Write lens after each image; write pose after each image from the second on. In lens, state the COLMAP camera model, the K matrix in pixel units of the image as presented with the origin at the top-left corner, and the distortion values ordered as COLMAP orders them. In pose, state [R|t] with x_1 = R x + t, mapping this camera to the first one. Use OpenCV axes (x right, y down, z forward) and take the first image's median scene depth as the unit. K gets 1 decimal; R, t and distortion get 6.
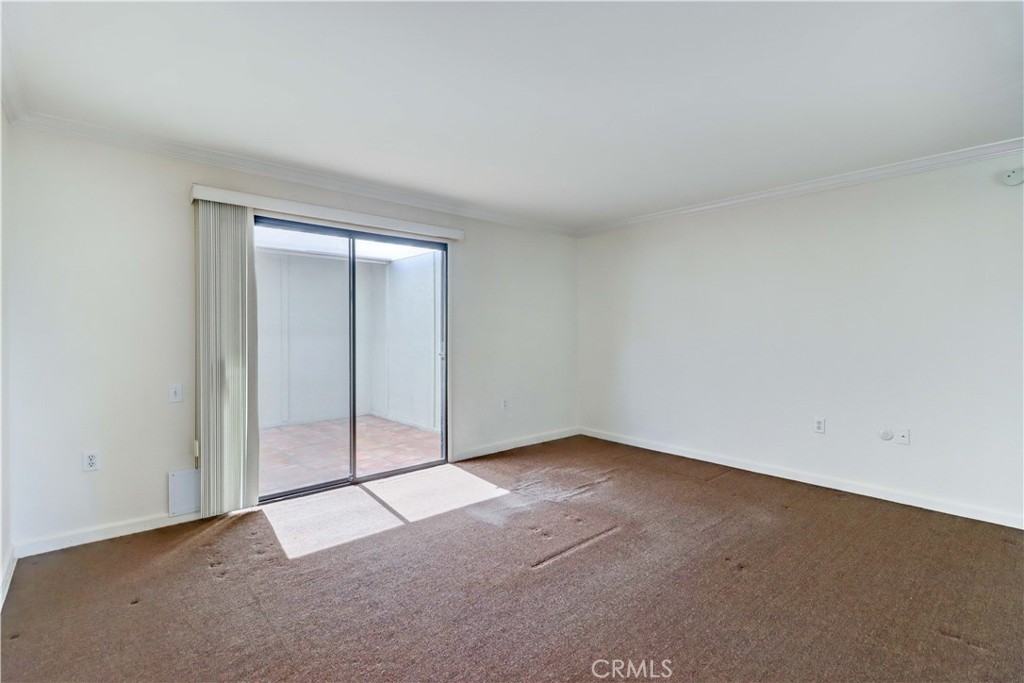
lens RADIAL K [[472.4, 0, 516.3], [0, 472.4, 331.1], [0, 0, 1]] dist [0.021549, -0.014028]
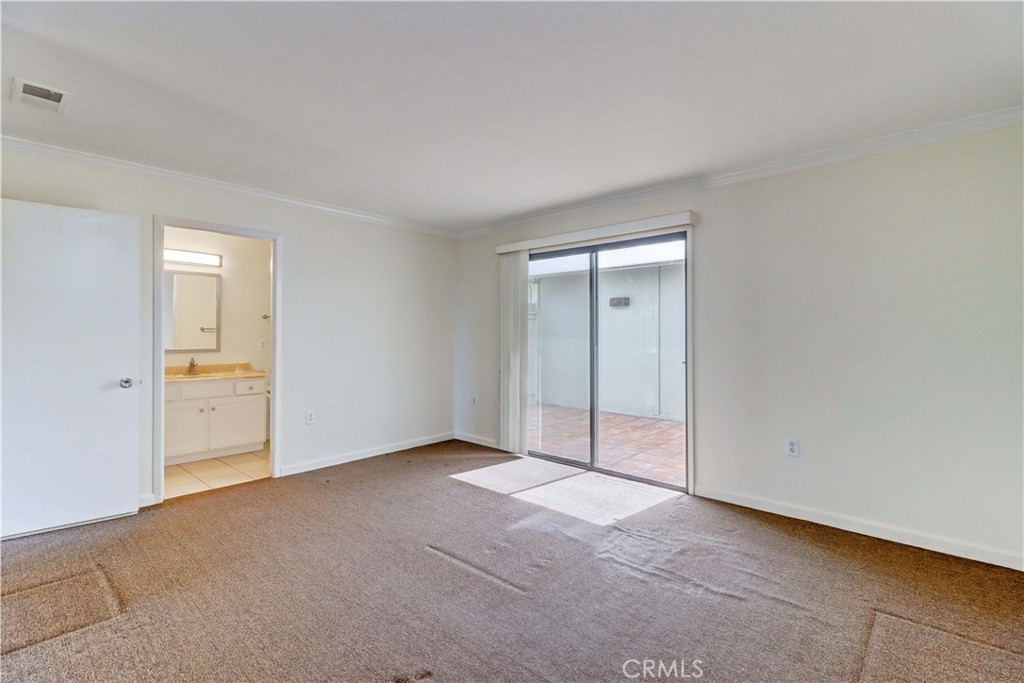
lens RADIAL K [[472.4, 0, 516.3], [0, 472.4, 331.1], [0, 0, 1]] dist [0.021549, -0.014028]
pose [[0.103059, -0.006693, -0.994653, 0.801529], [-0.003293, 0.999970, -0.007070, 0.000261], [0.994670, 0.004004, 0.103033, 0.746857]]
